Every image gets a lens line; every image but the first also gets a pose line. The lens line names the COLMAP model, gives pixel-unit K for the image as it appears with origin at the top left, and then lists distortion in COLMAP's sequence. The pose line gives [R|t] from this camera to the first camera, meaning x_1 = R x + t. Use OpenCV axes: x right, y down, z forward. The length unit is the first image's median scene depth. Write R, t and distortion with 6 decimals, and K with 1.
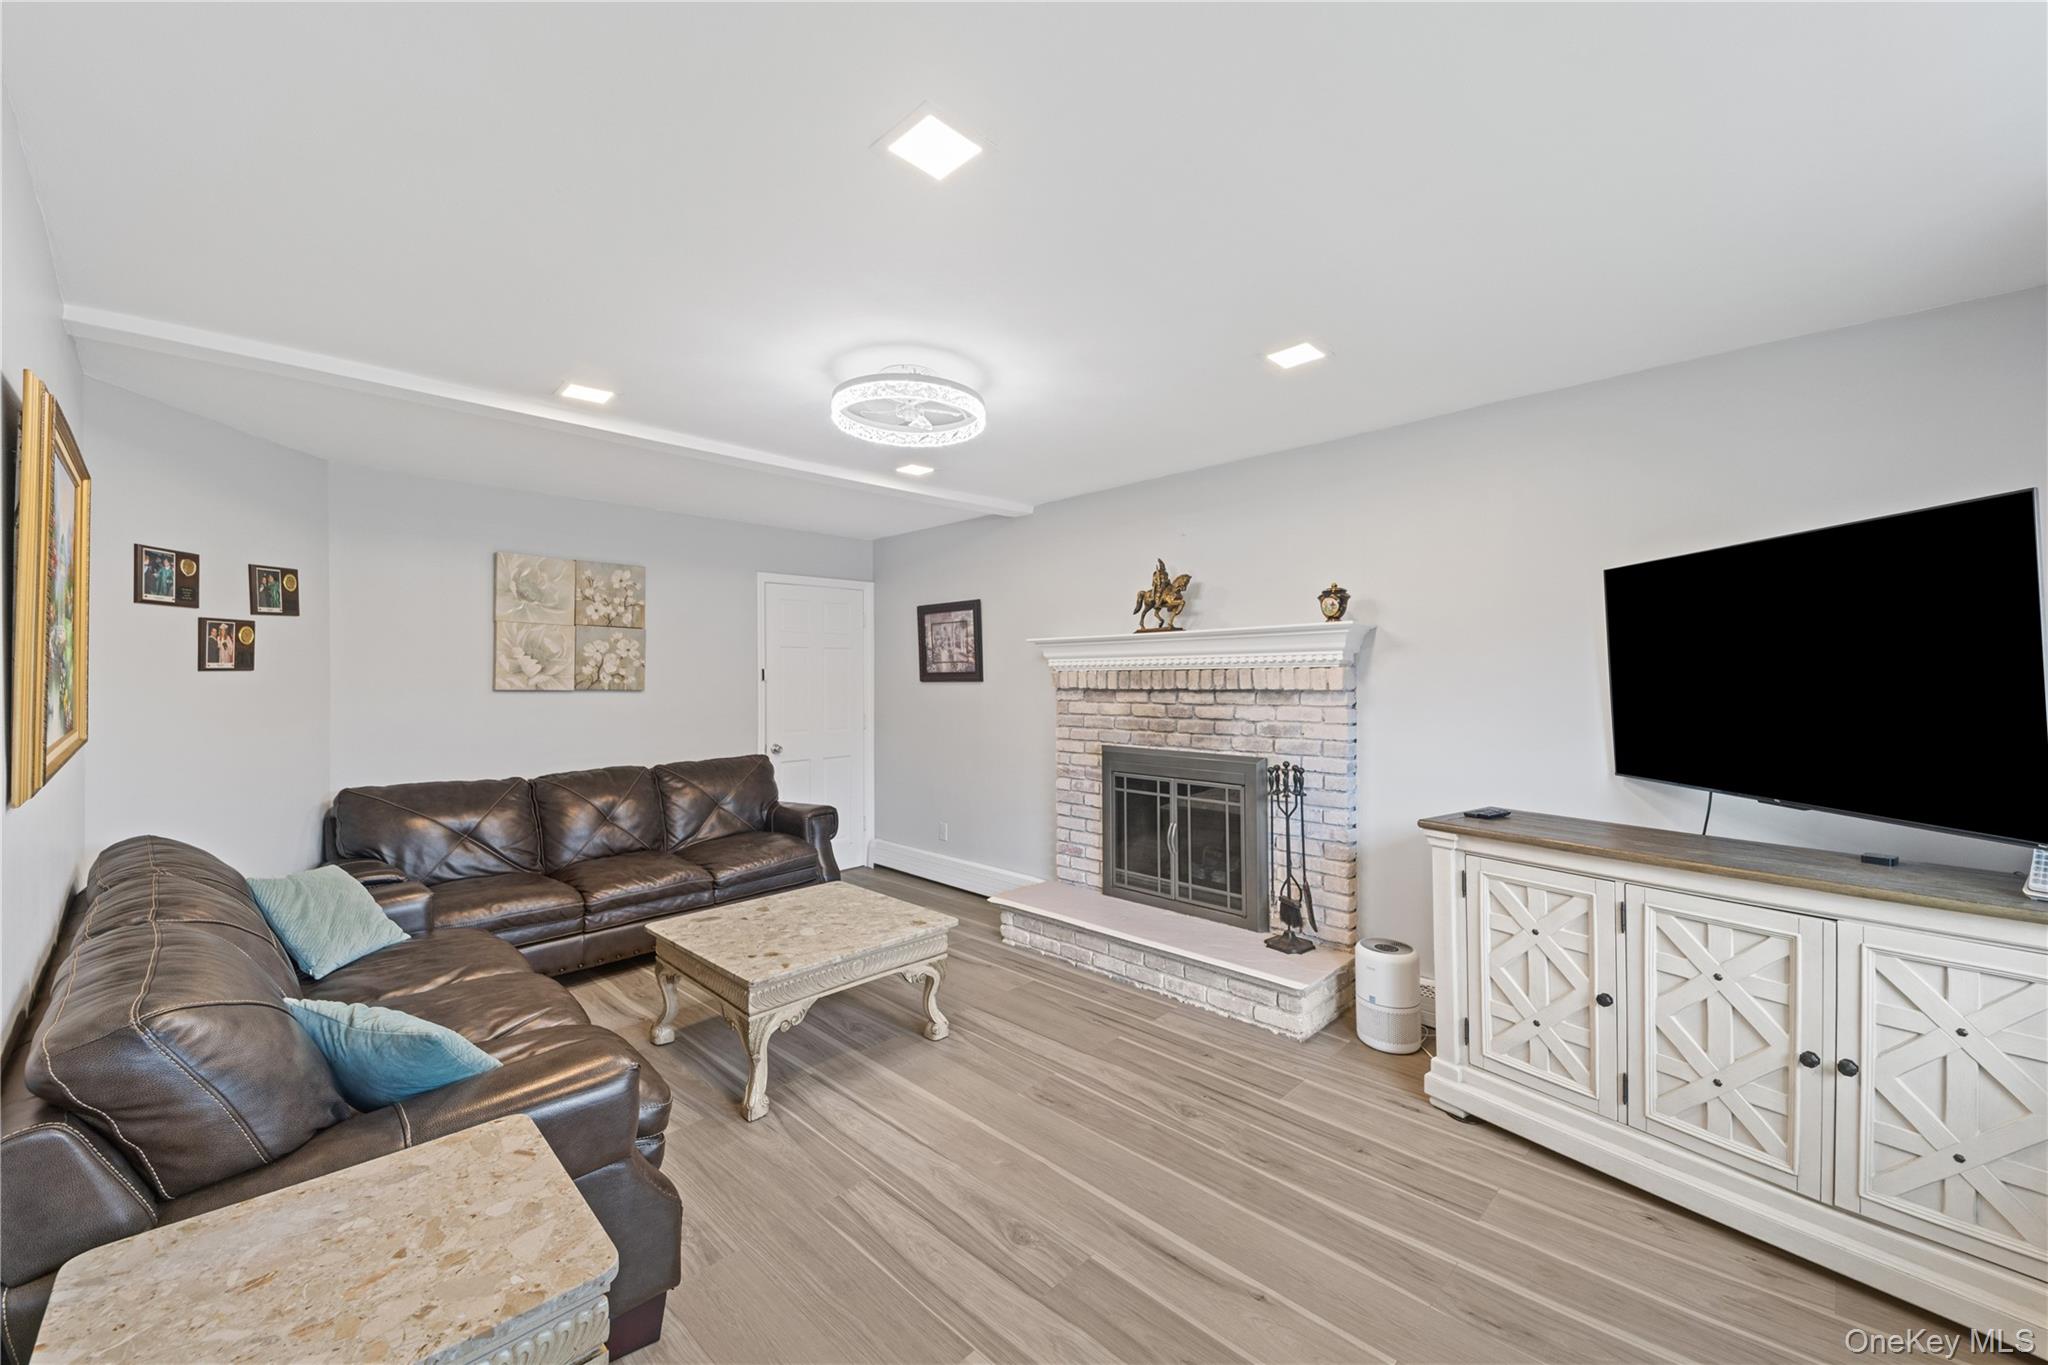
lens RADIAL K [[827.1, 0, 1035.0], [0, 827.1, 684.0], [0, 0, 1]] dist [-0.007614, -0.000248]
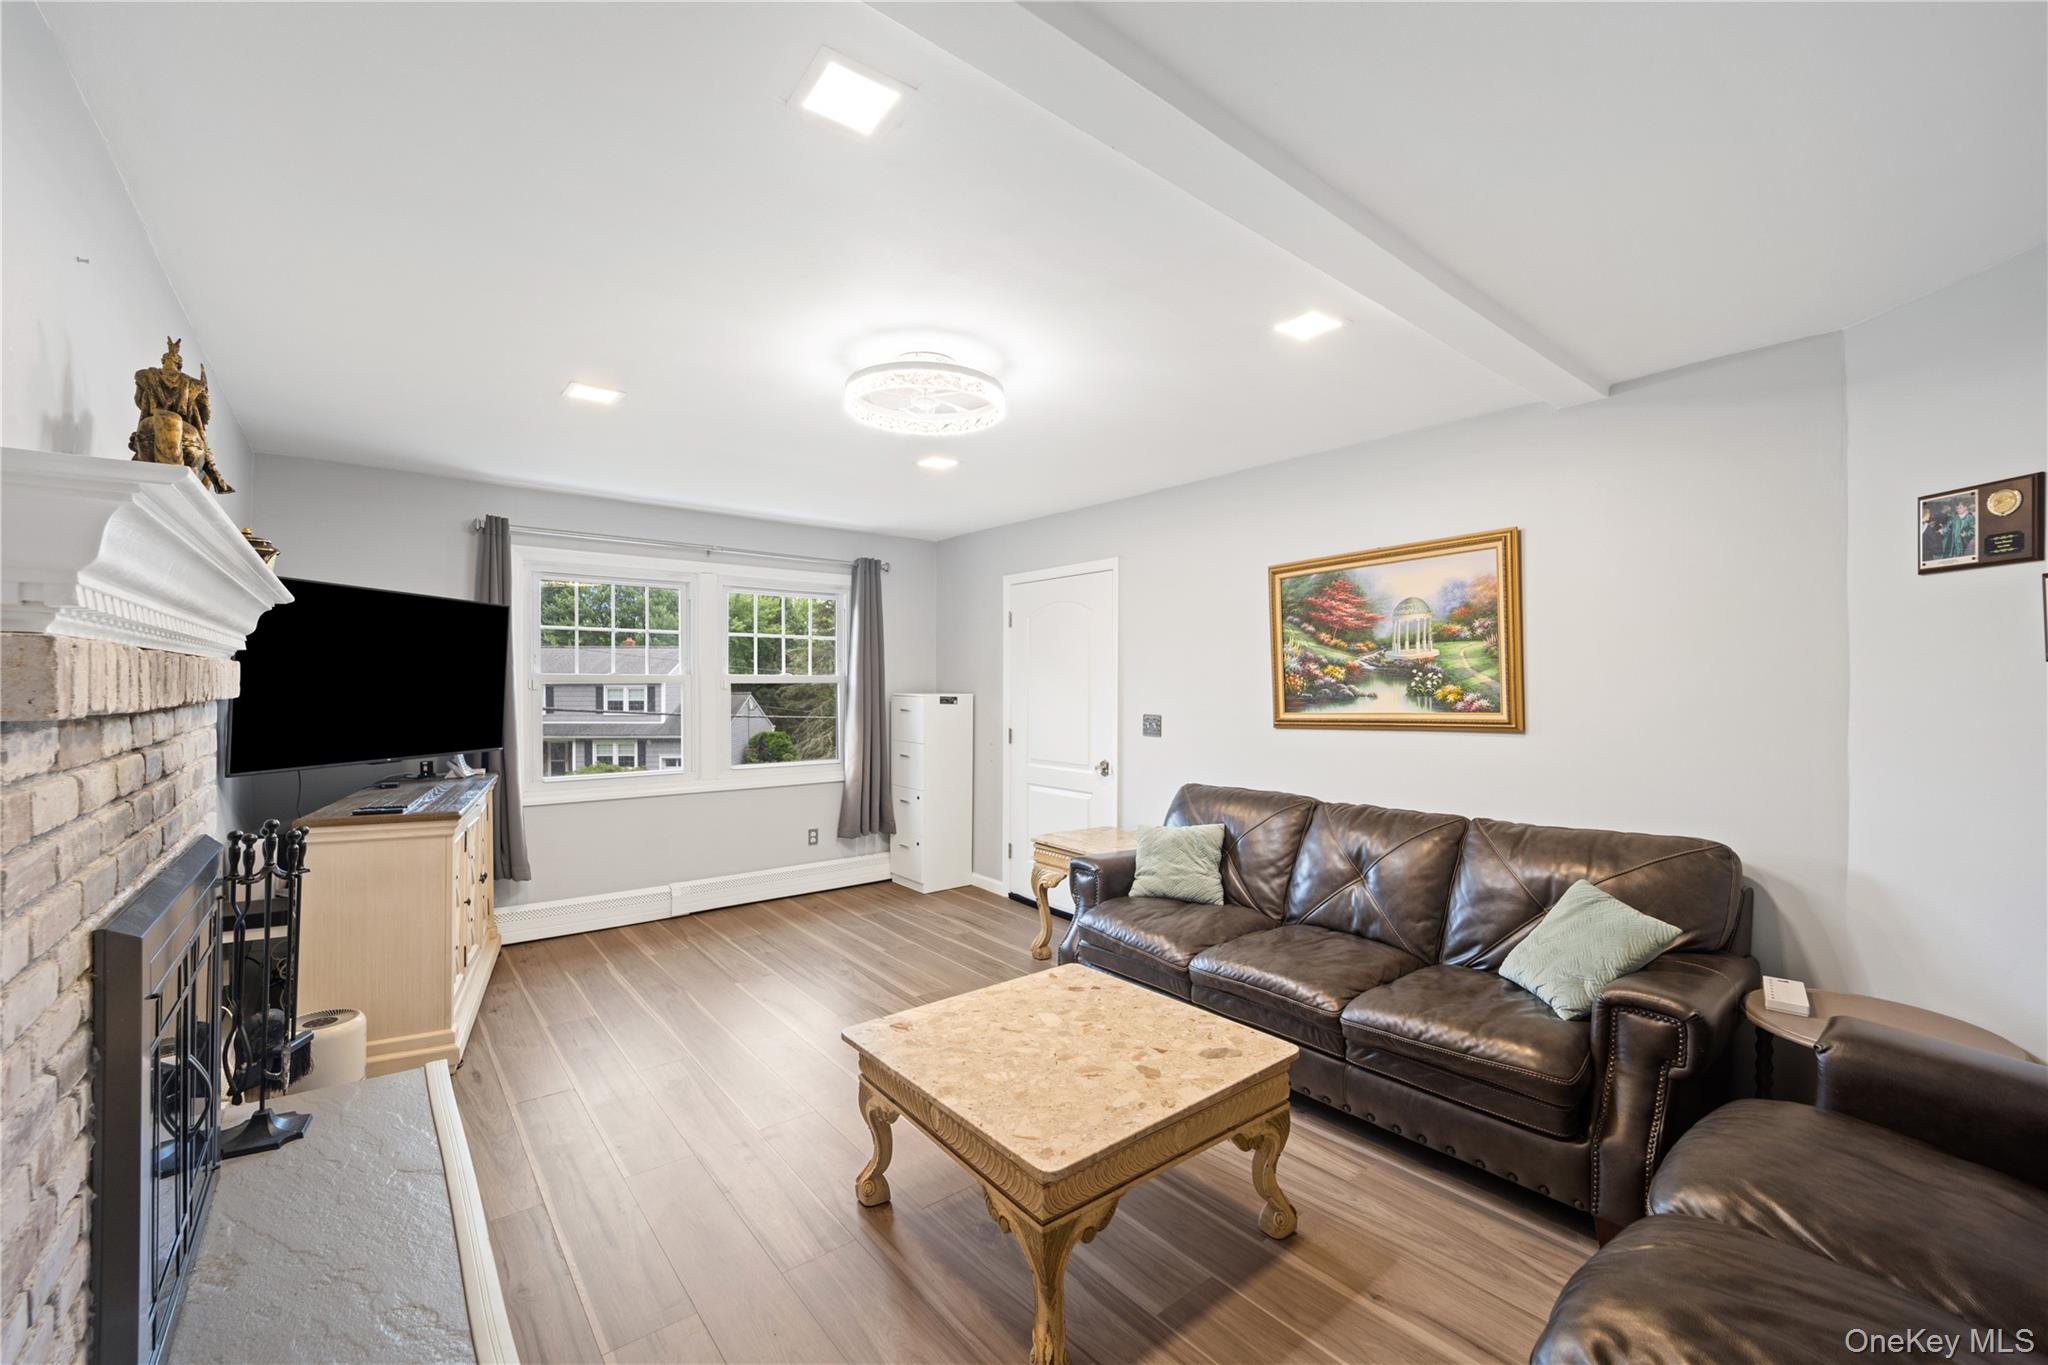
lens RADIAL K [[827.1, 0, 1035.0], [0, 827.1, 684.0], [0, 0, 1]] dist [-0.007614, -0.000248]
pose [[-0.993914, 0.007097, 0.109932, -0.349114], [0.007004, 0.999975, -0.001241, -0.003228], [-0.109938, -0.000463, -0.993938, 1.763548]]
